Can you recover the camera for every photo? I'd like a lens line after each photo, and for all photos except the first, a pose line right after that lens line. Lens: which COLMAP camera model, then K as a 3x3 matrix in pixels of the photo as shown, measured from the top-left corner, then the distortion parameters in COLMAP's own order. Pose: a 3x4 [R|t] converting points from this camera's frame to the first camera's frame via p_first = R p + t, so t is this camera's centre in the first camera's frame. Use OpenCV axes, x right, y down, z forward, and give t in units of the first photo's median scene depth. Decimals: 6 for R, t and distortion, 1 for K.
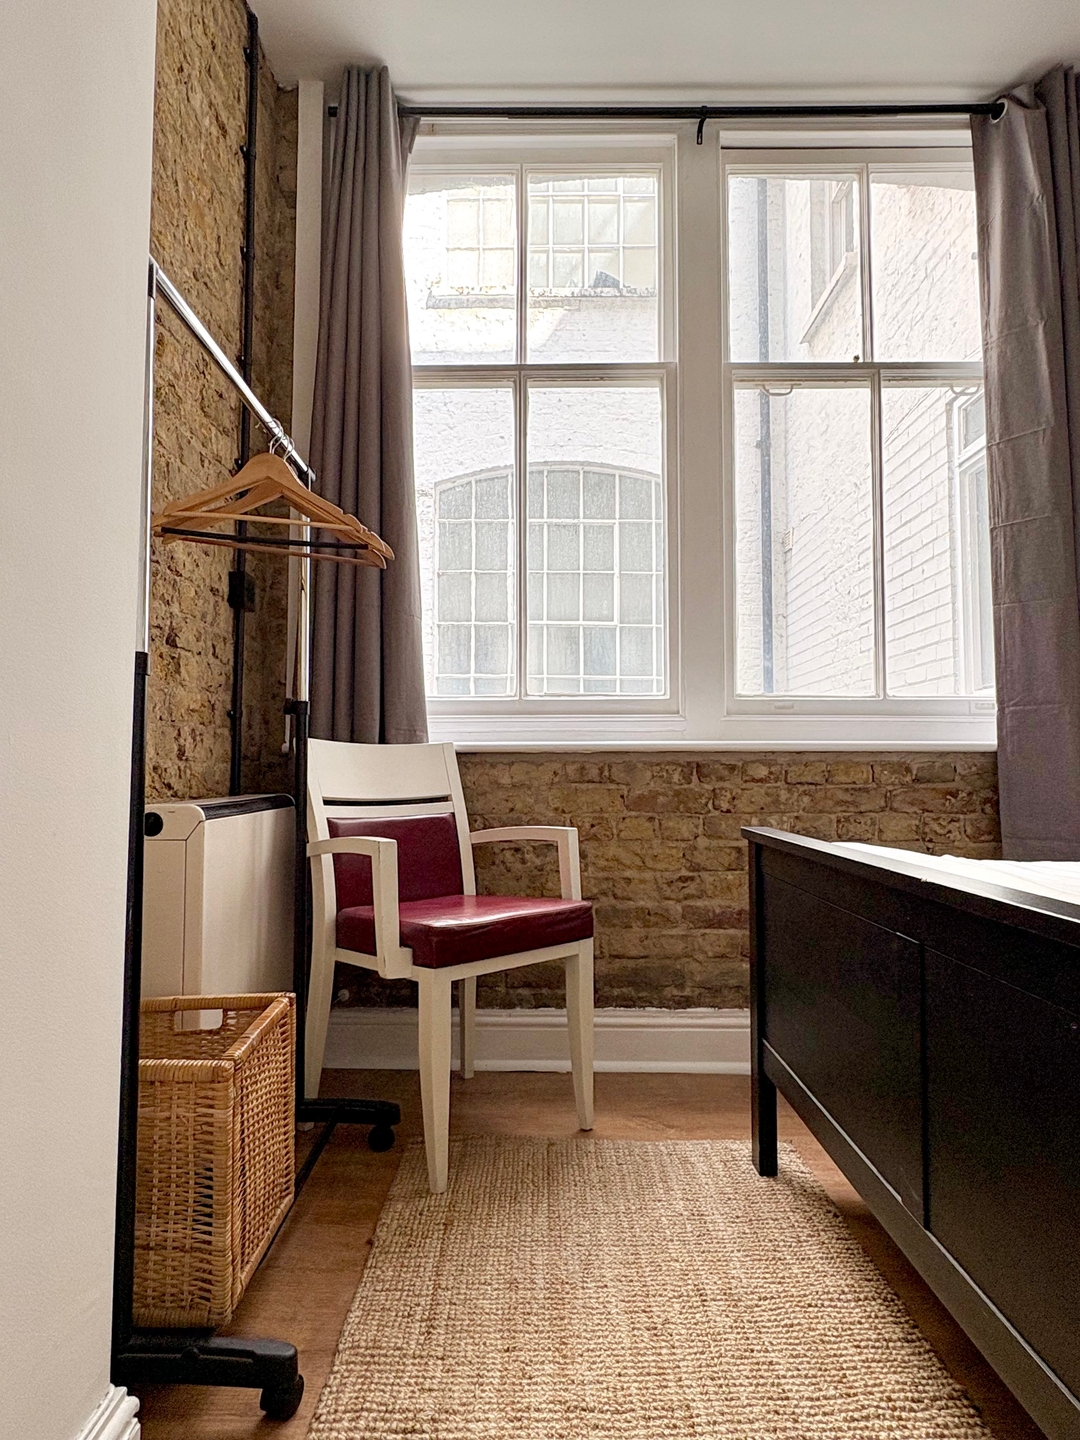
lens RADIAL K [[867.0, 0, 537.4], [0, 867.0, 721.2], [0, 0, 1]] dist [0.007924, 0.002538]
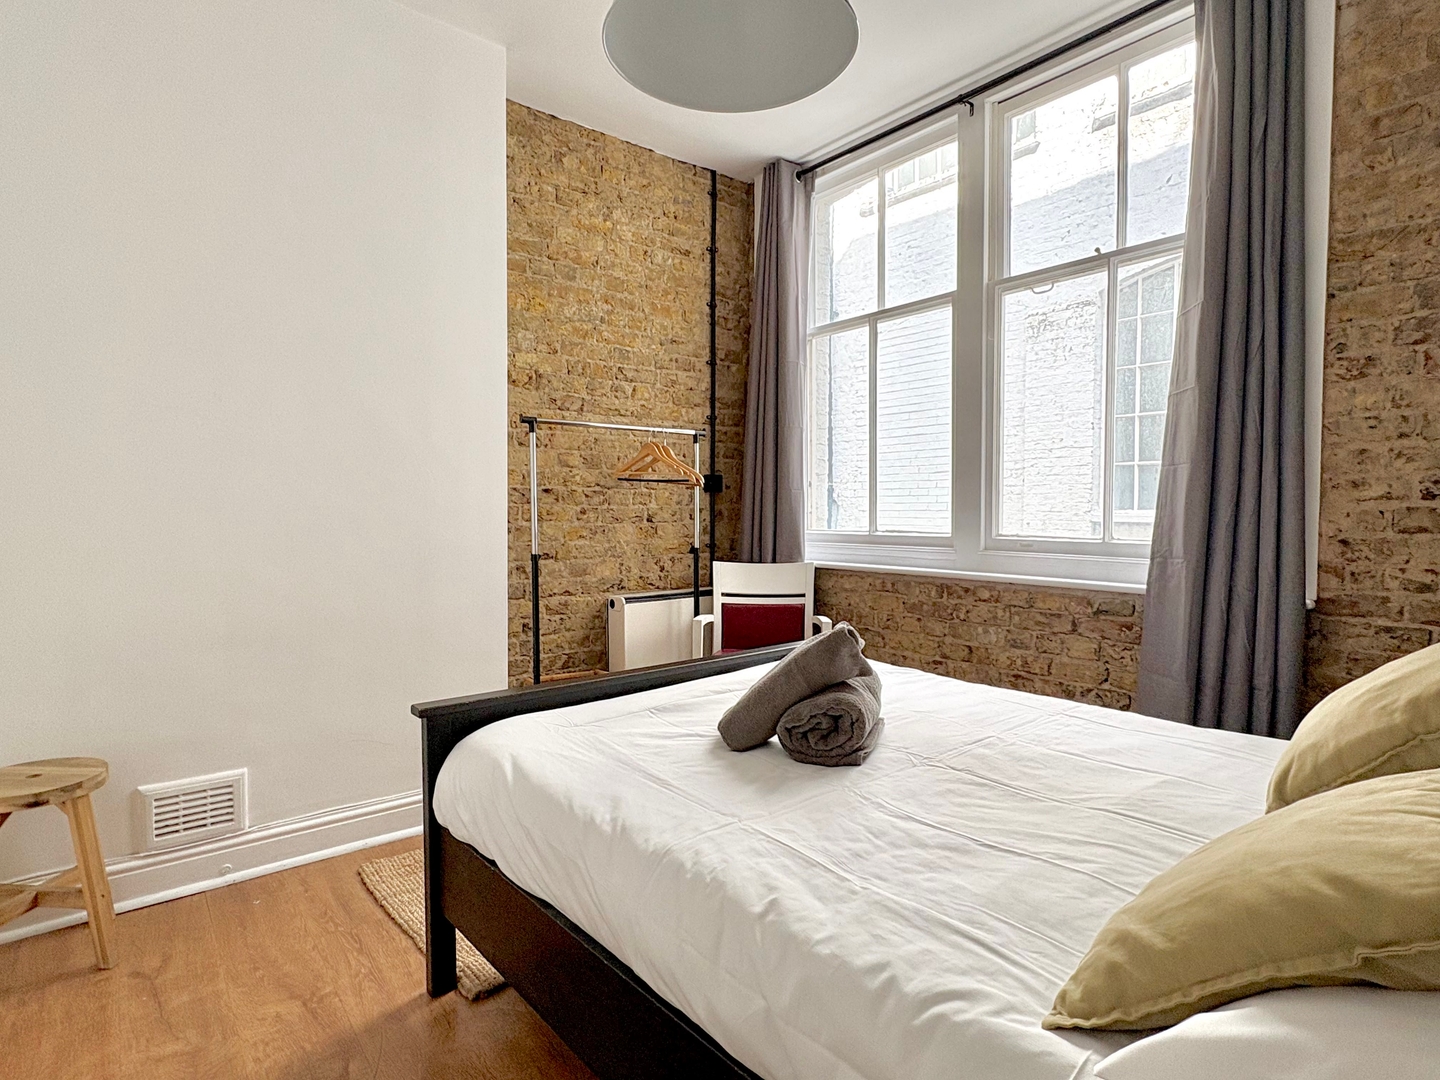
lens RADIAL K [[774.9, 0, 716.2], [0, 774.9, 542.5], [0, 0, 1]] dist [-0.001562, 0.000118]
pose [[0.631266, 0.034153, -0.774814, 0.938416], [0.044070, 0.995836, 0.079800, -0.141139], [0.774313, -0.084521, 0.627132, -0.094329]]
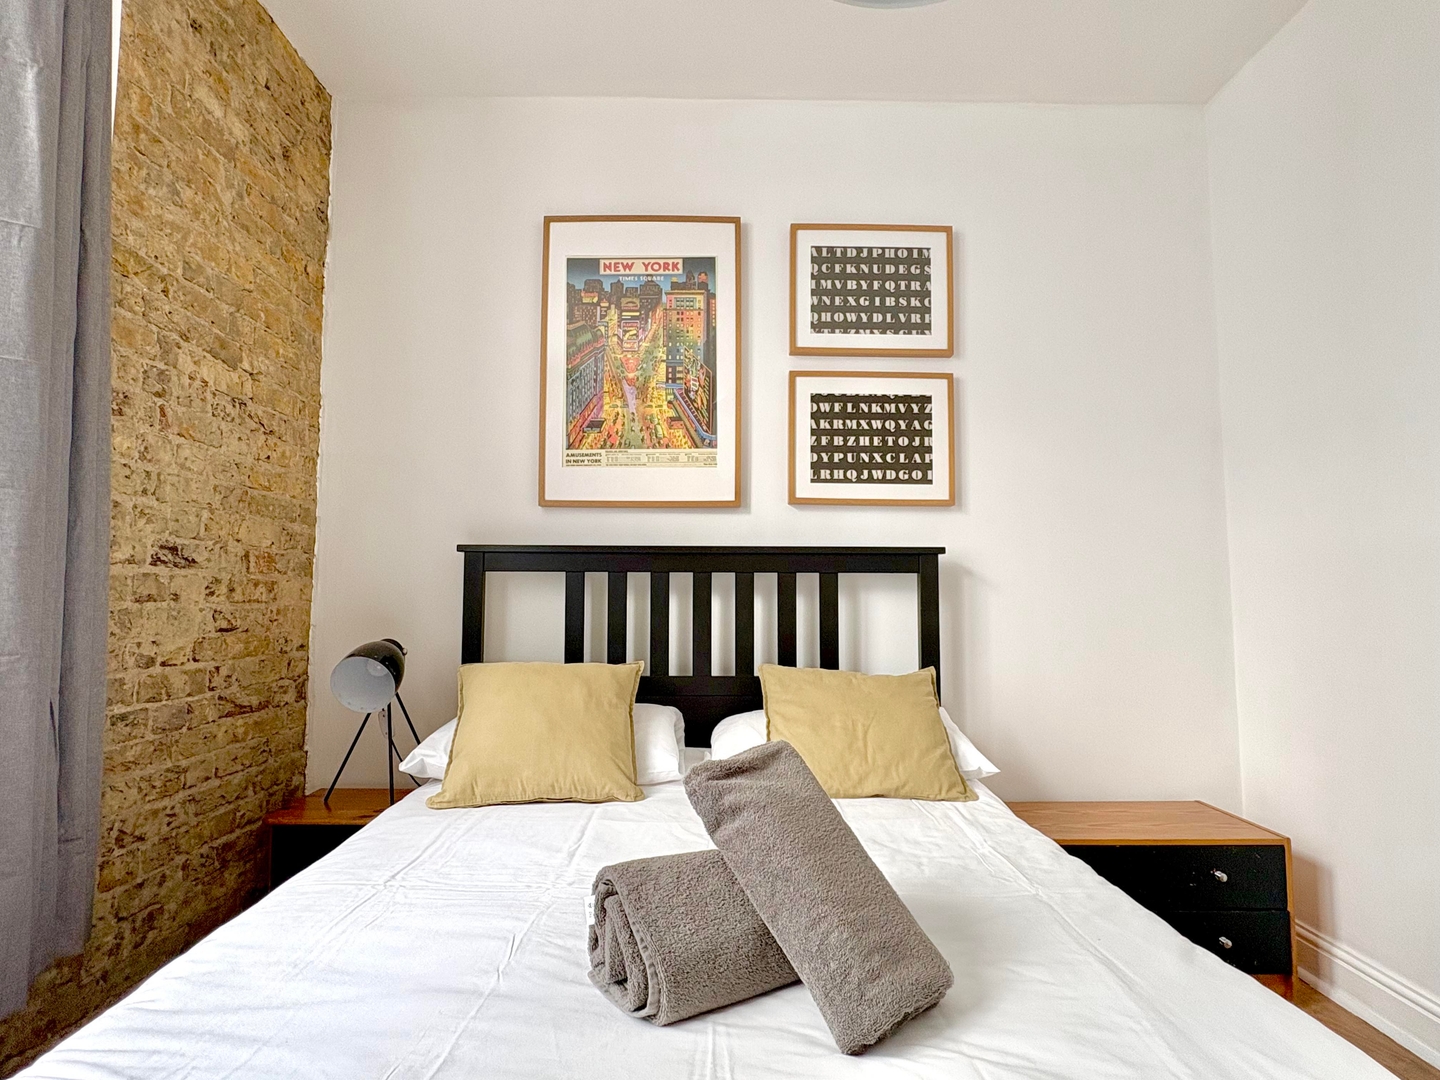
lens RADIAL K [[774.9, 0, 710.2], [0, 774.9, 543.9], [0, 0, 1]] dist [-0.001562, 0.000118]
pose [[-0.003985, 0.075096, 0.997168, 0.023097], [-0.062591, 0.995202, -0.075198, -0.086175], [-0.998031, -0.062713, 0.000735, 0.462019]]
